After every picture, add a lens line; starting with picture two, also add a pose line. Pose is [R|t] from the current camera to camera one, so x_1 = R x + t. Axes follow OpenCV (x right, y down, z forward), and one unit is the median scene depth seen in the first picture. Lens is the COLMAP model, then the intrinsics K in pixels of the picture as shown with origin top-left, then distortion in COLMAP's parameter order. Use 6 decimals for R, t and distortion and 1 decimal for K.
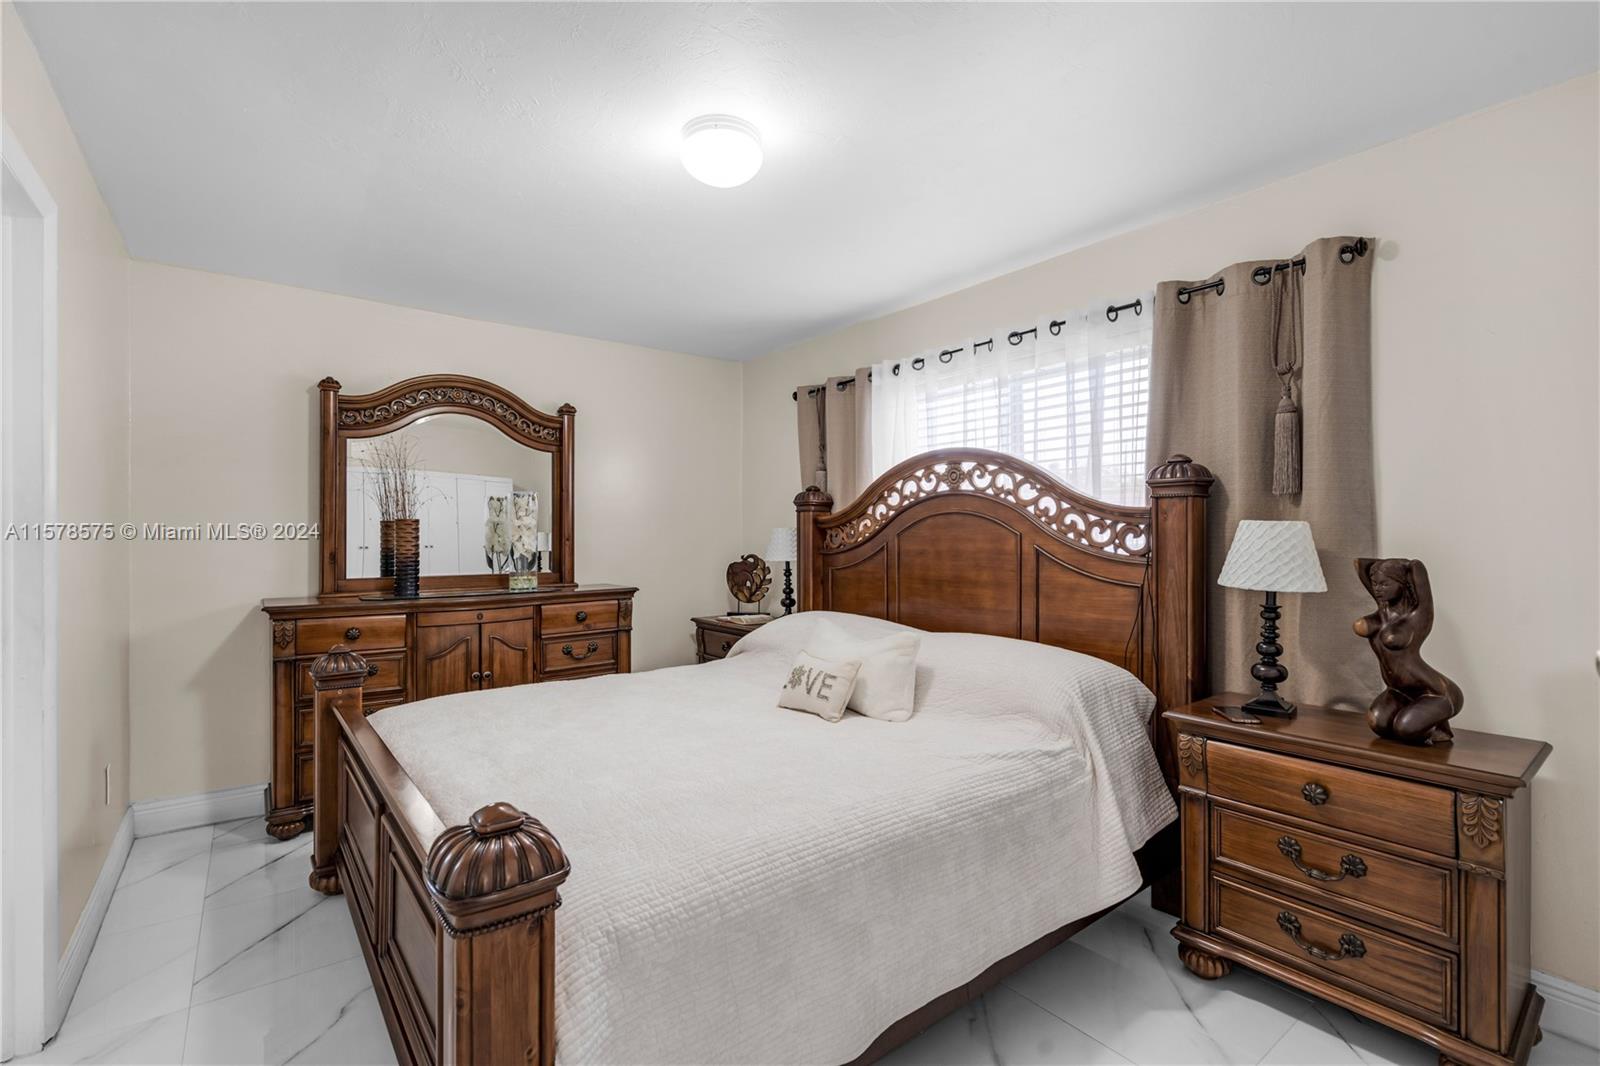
lens RADIAL K [[702.7, 0, 782.9], [0, 702.7, 528.9], [0, 0, 1]] dist [-0.000361, 0.000131]
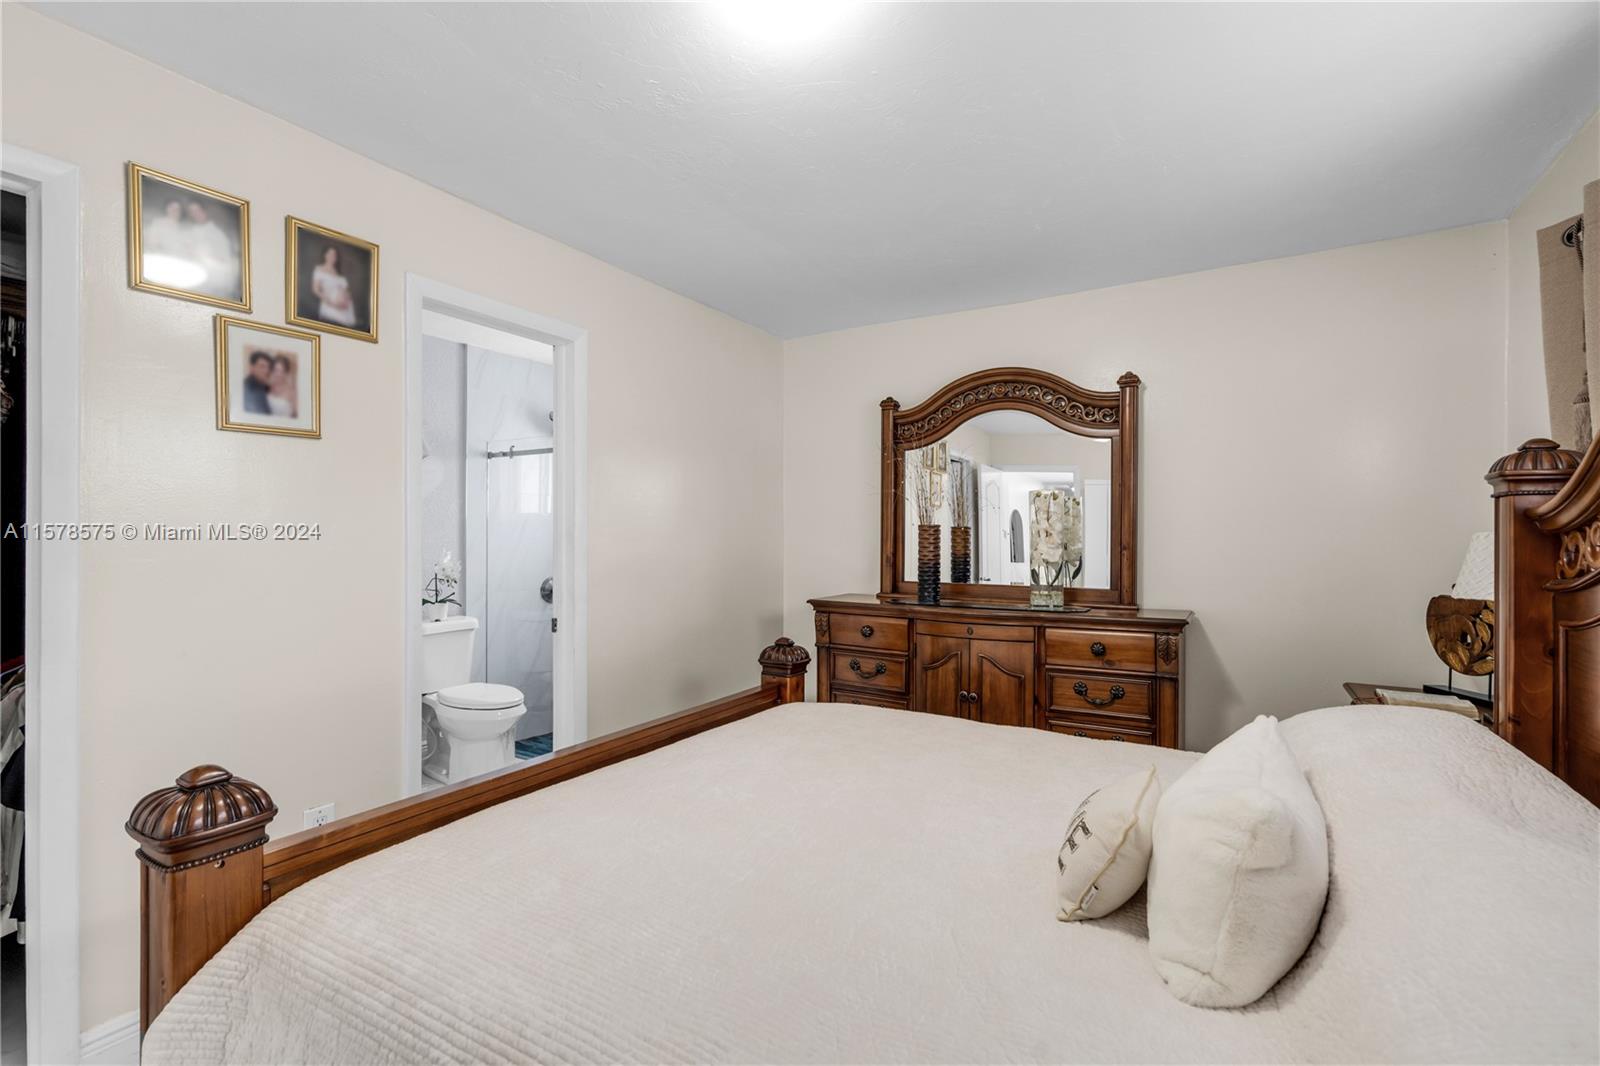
lens RADIAL K [[716.3, 0, 800.7], [0, 716.3, 538.6], [0, 0, 1]] dist [-0.001912, 0.000681]
pose [[0.377113, 0.001898, -0.926165, 0.314380], [-0.000131, 0.999998, 0.001996, 0.002954], [0.926167, -0.000632, 0.377112, 0.408063]]
